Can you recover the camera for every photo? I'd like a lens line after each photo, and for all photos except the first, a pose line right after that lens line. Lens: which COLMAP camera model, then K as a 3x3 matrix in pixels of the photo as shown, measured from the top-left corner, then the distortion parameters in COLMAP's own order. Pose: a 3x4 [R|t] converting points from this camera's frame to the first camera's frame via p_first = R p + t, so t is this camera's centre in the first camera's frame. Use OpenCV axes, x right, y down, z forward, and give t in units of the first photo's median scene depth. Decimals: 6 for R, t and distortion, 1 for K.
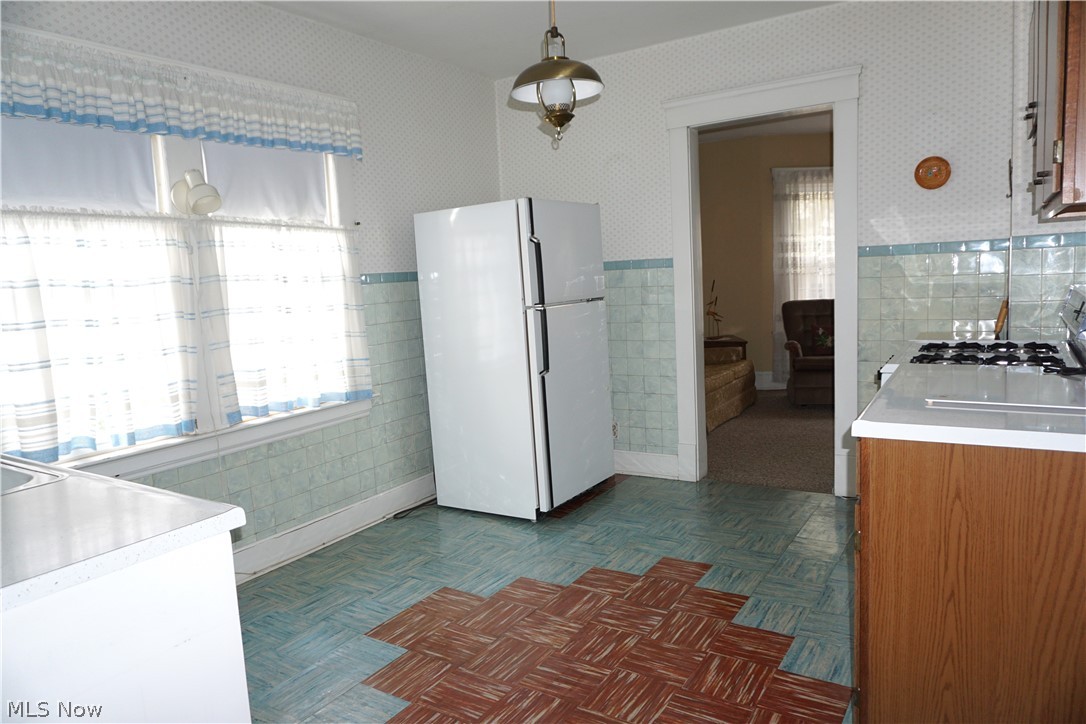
lens RADIAL K [[721.3, 0, 543.0], [0, 721.3, 362.0], [0, 0, 1]] dist [-0.049963, 0.033494]
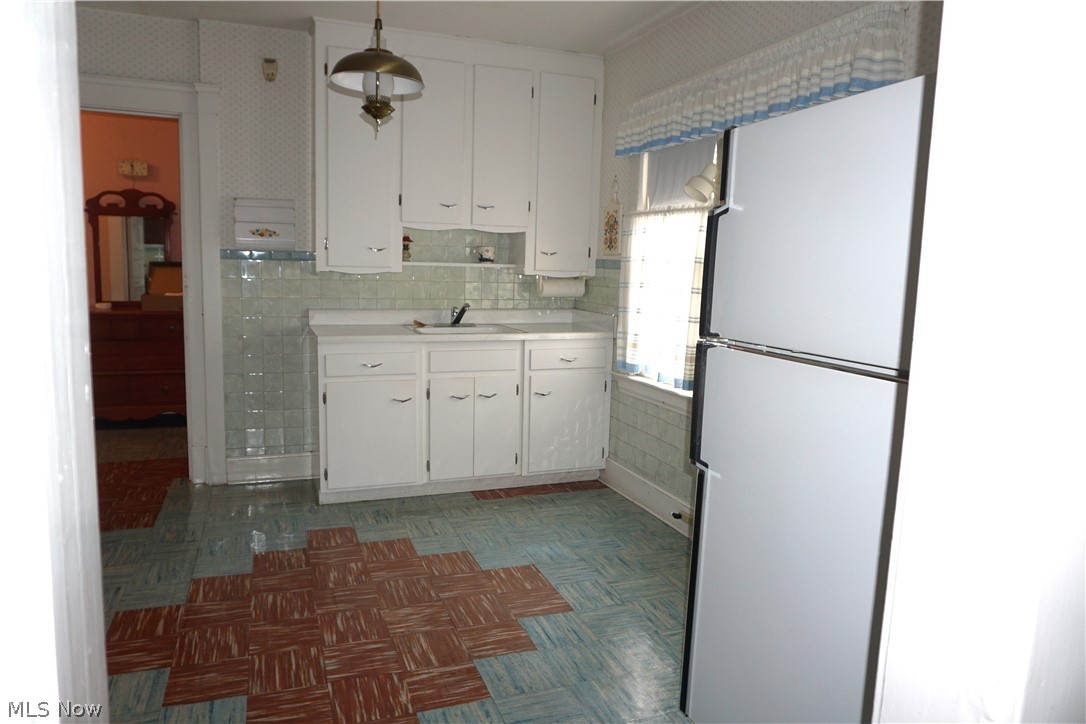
lens RADIAL K [[738.6, 0, 543.0], [0, 738.6, 362.0], [0, 0, 1]] dist [-0.056114, 0.044007]
pose [[-0.595087, 0.136360, -0.792009, 0.670903], [-0.099901, 0.965305, 0.241259, -0.241346], [0.797428, 0.222693, -0.560817, 1.656031]]
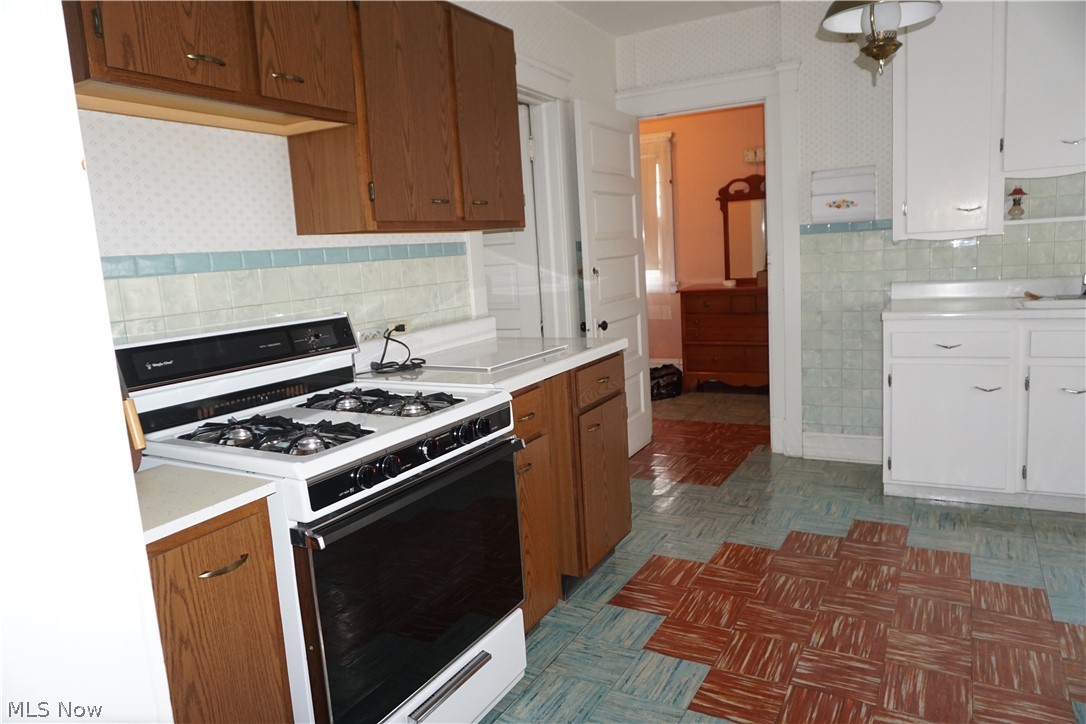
lens RADIAL K [[721.3, 0, 543.0], [0, 721.3, 362.0], [0, 0, 1]] dist [-0.049963, 0.033494]
pose [[-0.992304, 0.119181, -0.033584, 0.446256], [0.105152, 0.954314, 0.279693, -0.236114], [0.065384, 0.274009, -0.959502, 1.699289]]
